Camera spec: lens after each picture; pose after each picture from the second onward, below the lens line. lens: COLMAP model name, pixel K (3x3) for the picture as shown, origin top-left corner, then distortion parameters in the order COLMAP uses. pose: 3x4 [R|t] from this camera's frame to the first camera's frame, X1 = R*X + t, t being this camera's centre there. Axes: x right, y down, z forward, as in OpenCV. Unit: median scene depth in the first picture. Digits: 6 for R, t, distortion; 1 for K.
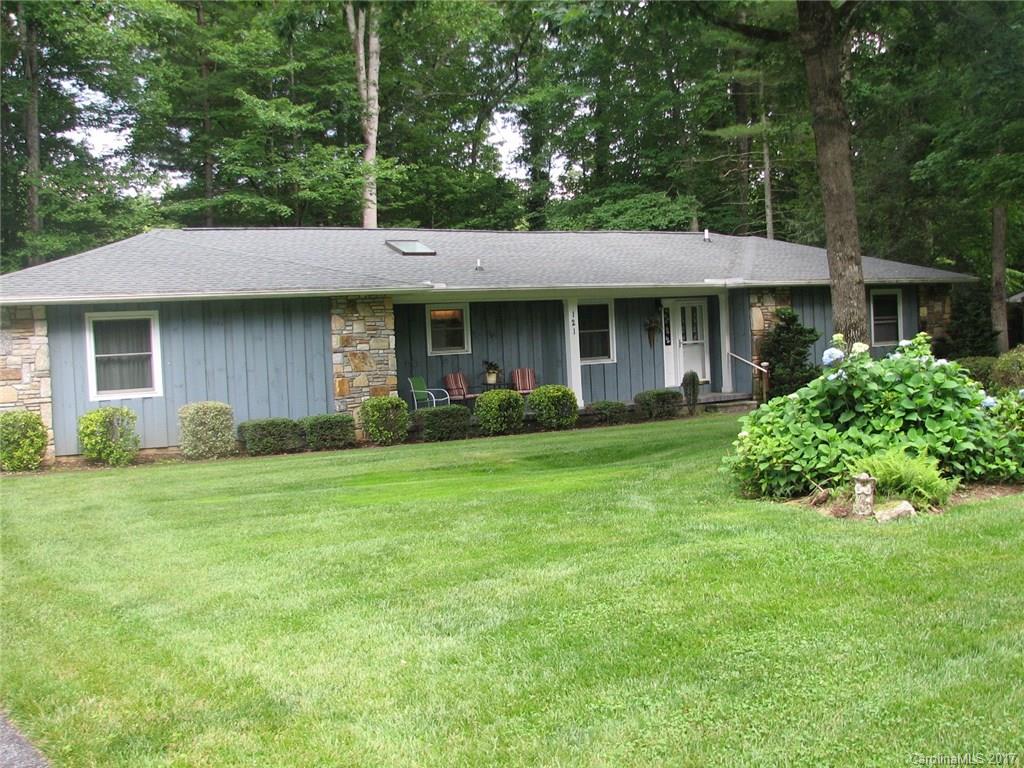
lens RADIAL K [[1139.3, 0, 512.0], [0, 1139.3, 384.0], [0, 0, 1]] dist [-0.211905, 0.378379]
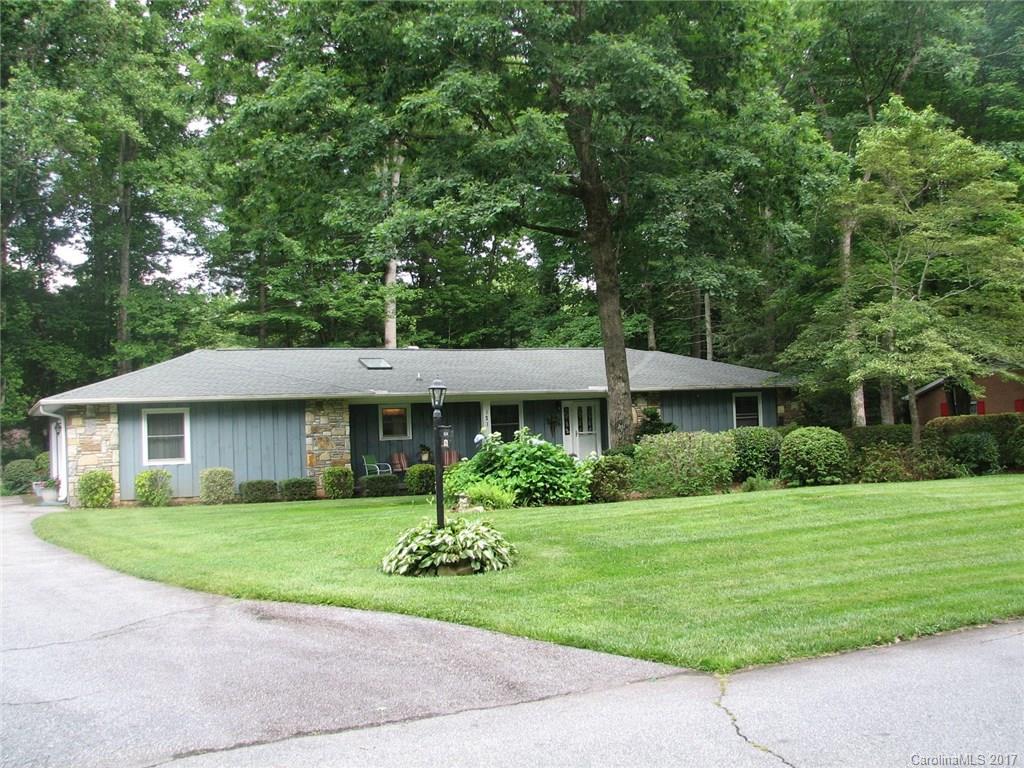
lens RADIAL K [[1139.3, 0, 512.0], [0, 1139.3, 384.0], [0, 0, 1]] dist [-0.211905, 0.378379]
pose [[0.996710, 0.004979, -0.080900, 0.232332], [-0.011358, 0.996842, -0.078591, 0.016676], [0.080253, 0.079252, 0.993619, -0.463395]]
